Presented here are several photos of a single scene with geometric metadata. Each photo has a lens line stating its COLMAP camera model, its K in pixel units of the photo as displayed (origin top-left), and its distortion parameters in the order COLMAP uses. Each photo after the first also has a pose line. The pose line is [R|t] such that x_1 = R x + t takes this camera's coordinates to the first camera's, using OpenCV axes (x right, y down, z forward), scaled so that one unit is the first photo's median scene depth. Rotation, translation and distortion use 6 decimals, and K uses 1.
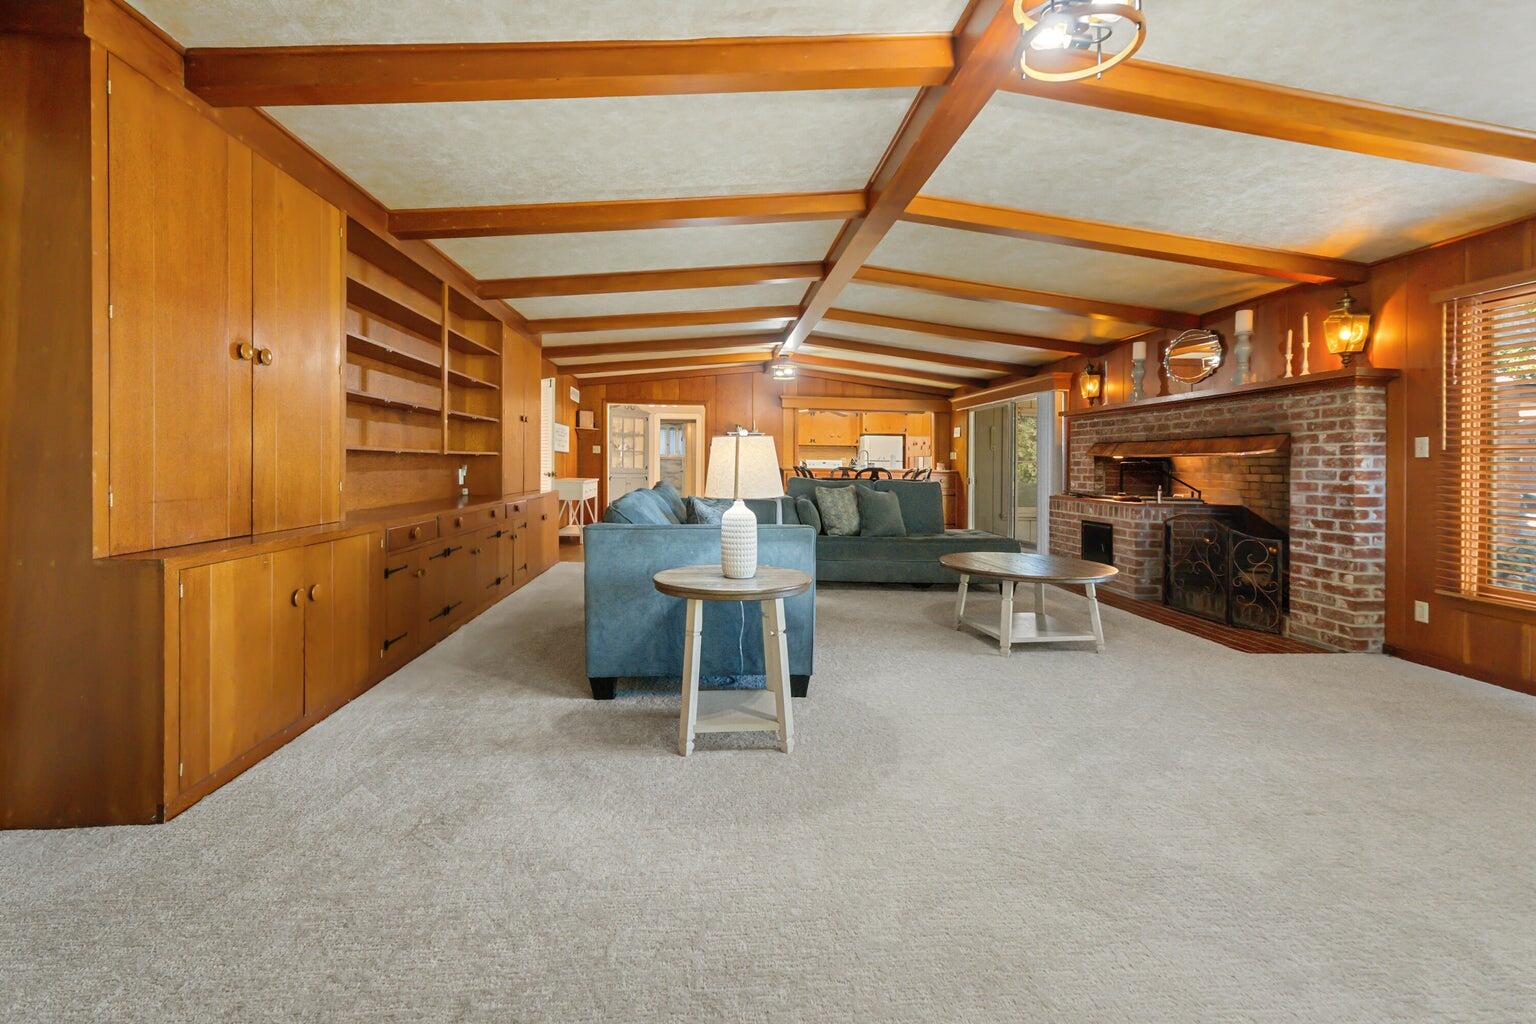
lens RADIAL K [[645.2, 0, 790.9], [0, 645.2, 442.9], [0, 0, 1]] dist [0.004223, 0.000710]
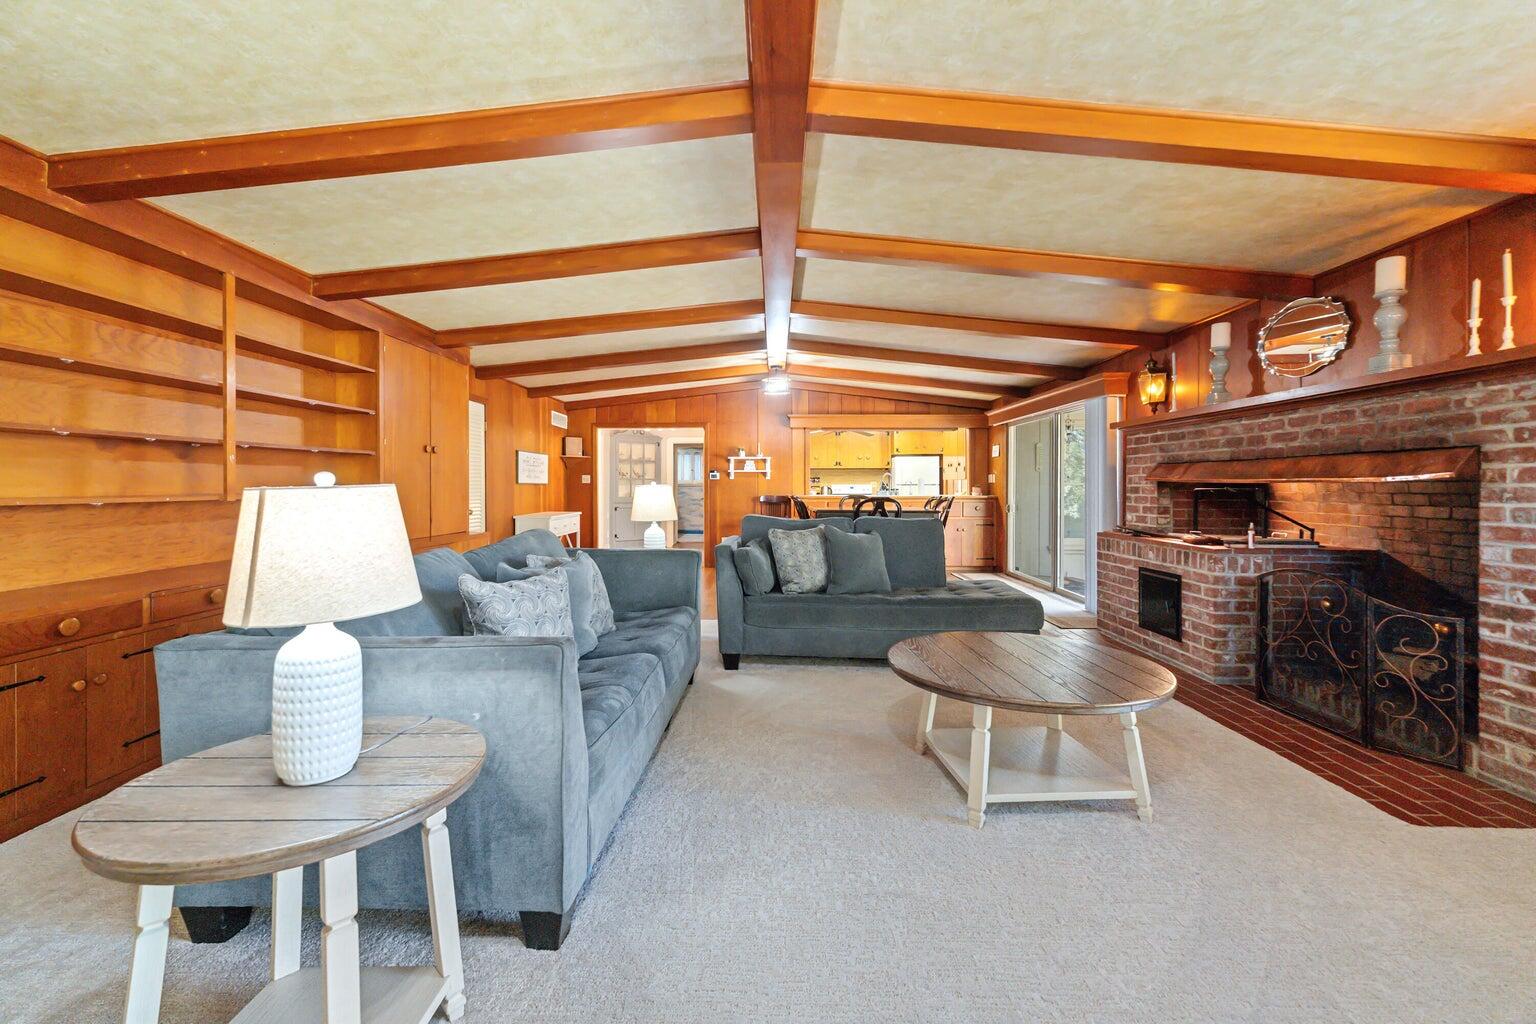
lens RADIAL K [[645.2, 0, 775.5], [0, 645.2, 478.0], [0, 0, 1]] dist [0.004223, 0.000710]
pose [[0.992866, -0.017463, -0.117948, 0.140385], [0.020017, 0.999589, 0.020502, -0.008492], [0.117541, -0.022717, 0.992808, 0.240967]]
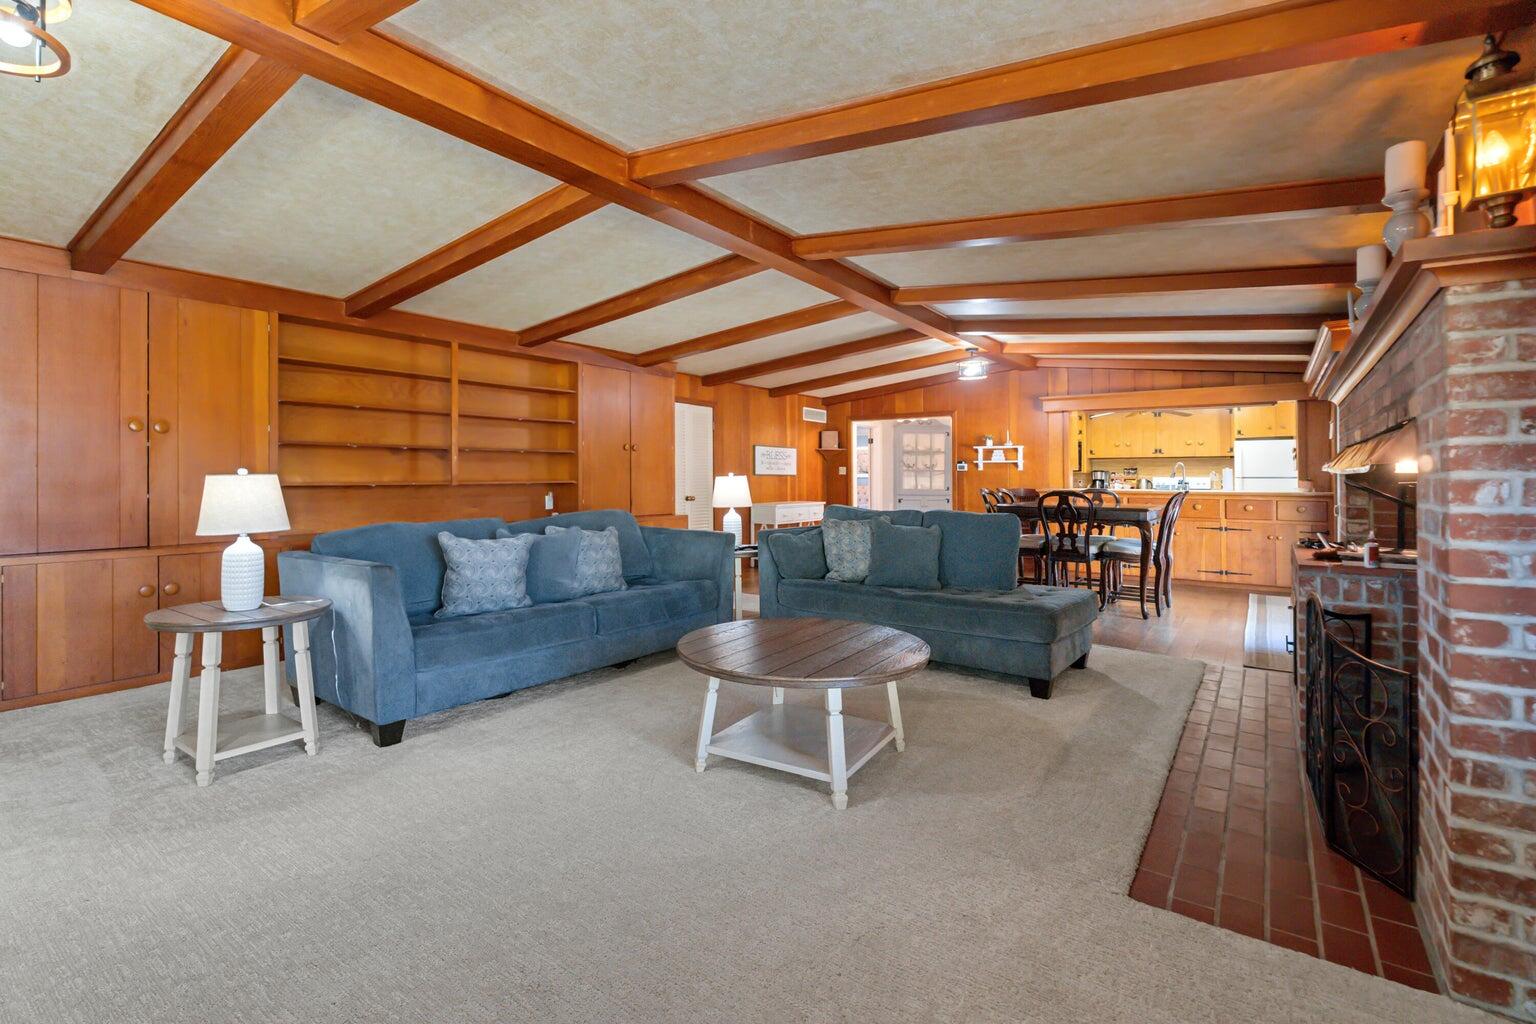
lens RADIAL K [[702.1, 0, 783.4], [0, 702.1, 460.3], [0, 0, 1]] dist [-0.004030, 0.000733]
pose [[0.760149, -0.030177, -0.649047, 0.588984], [0.032286, 0.999441, -0.008656, 0.002284], [0.648946, -0.014375, 0.760699, 0.308792]]
